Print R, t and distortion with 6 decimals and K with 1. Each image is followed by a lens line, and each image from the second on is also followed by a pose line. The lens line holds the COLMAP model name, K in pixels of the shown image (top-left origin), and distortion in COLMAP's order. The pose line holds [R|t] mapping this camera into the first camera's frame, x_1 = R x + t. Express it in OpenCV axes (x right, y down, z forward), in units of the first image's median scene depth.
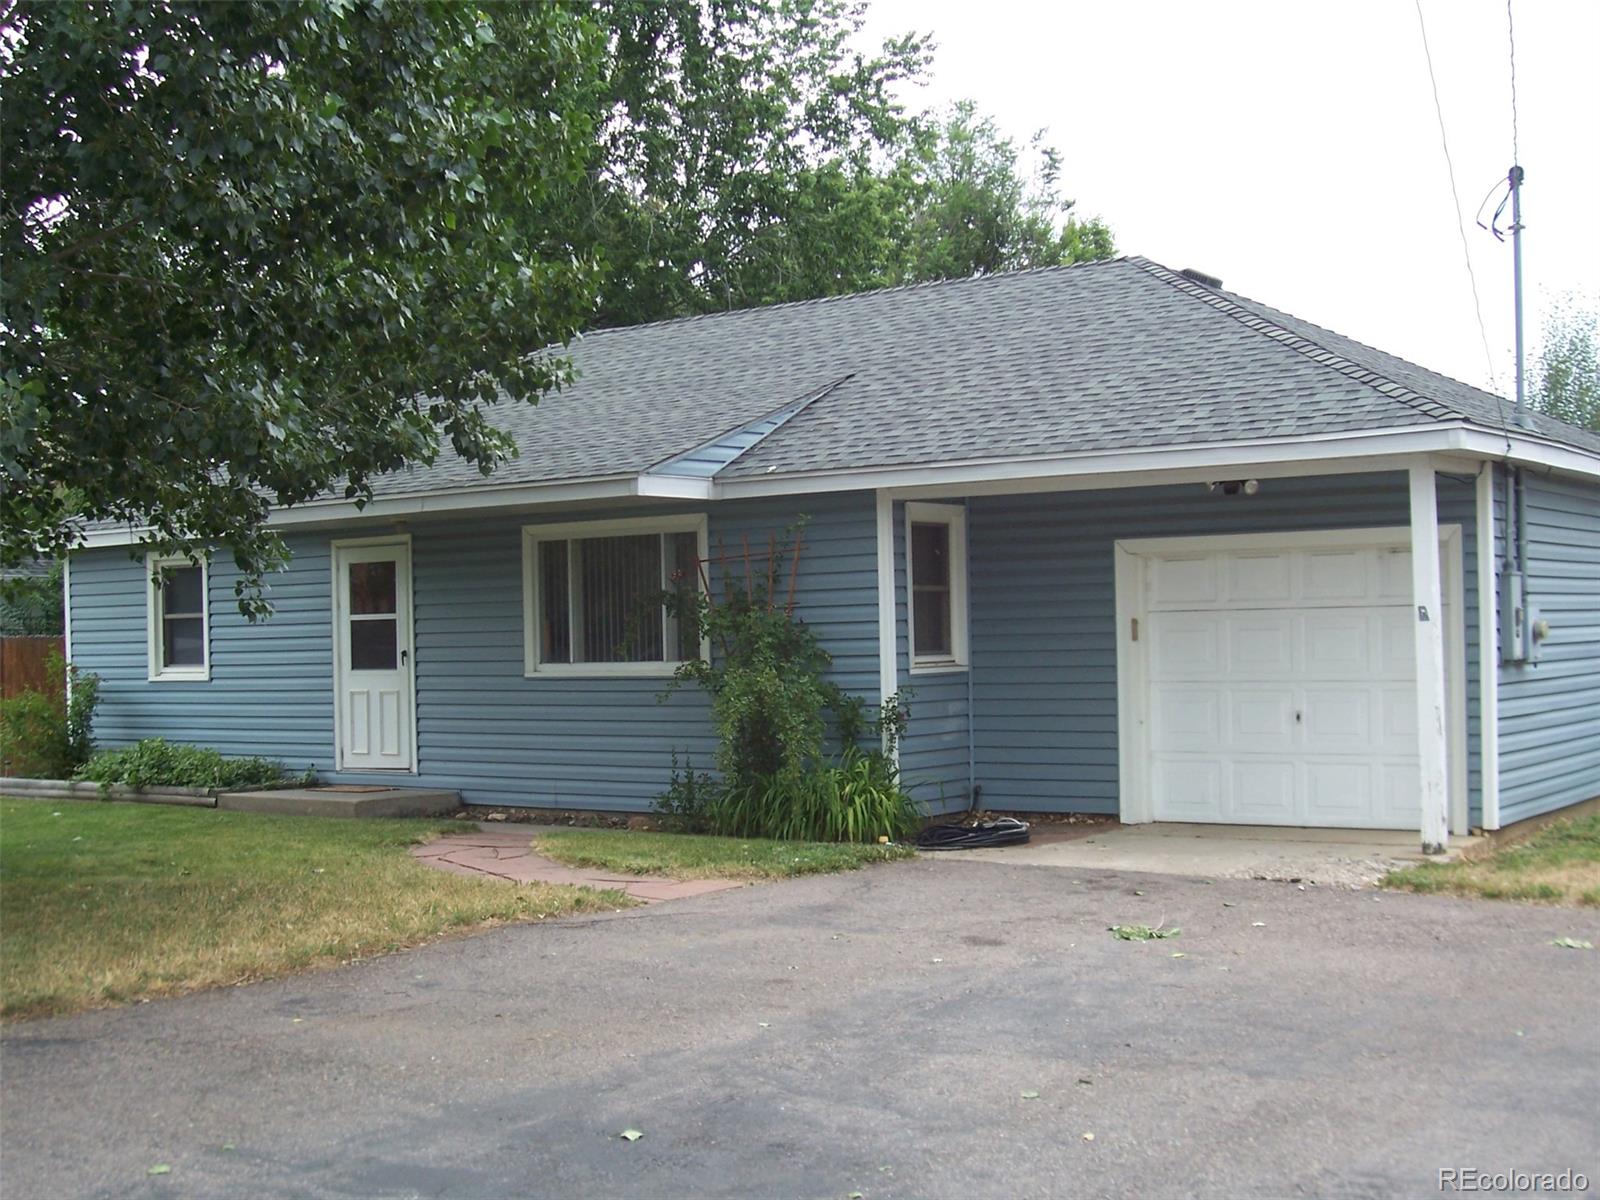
lens RADIAL K [[1974.5, 0, 800.0], [0, 1974.5, 600.0], [0, 0, 1]] dist [-0.006150, -0.021056]
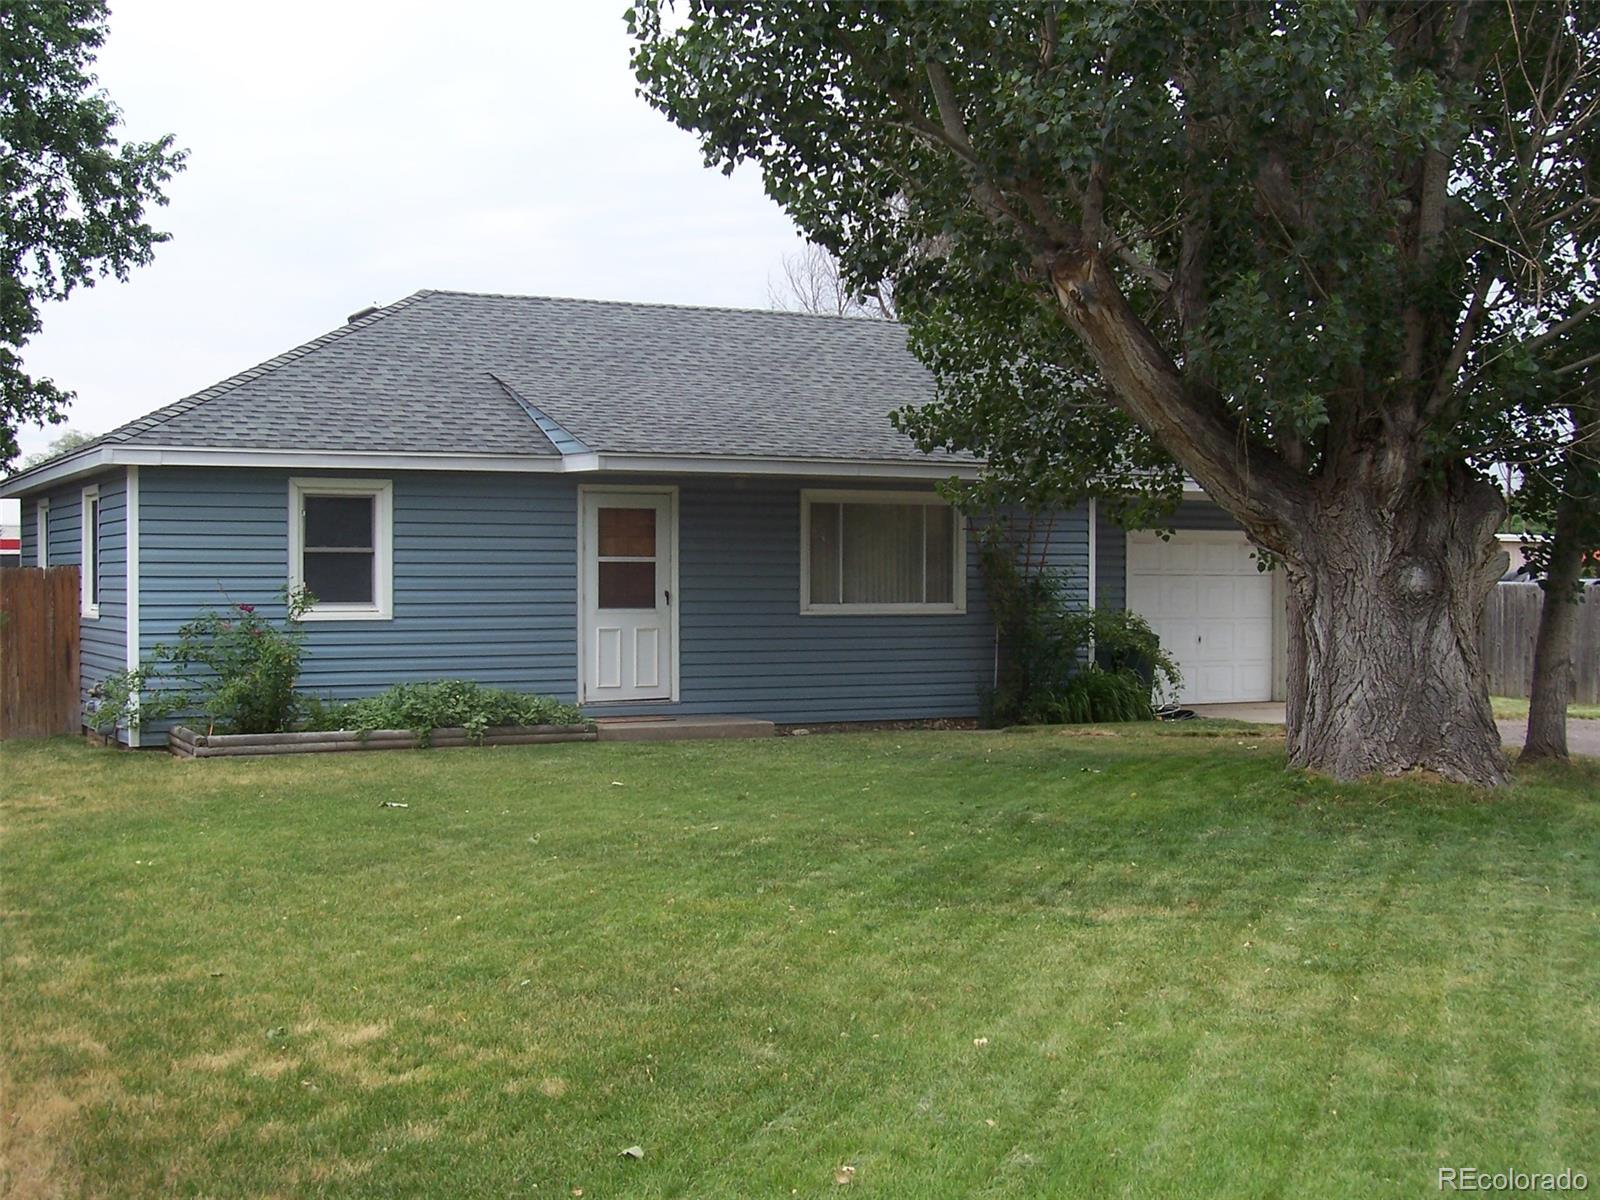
lens RADIAL K [[1974.5, 0, 800.0], [0, 1974.5, 600.0], [0, 0, 1]] dist [-0.006150, -0.021056]
pose [[0.467792, 0.009670, 0.883786, -1.127744], [-0.032122, 0.999466, 0.006067, 0.021200], [-0.883255, -0.031227, 0.467852, 0.413322]]
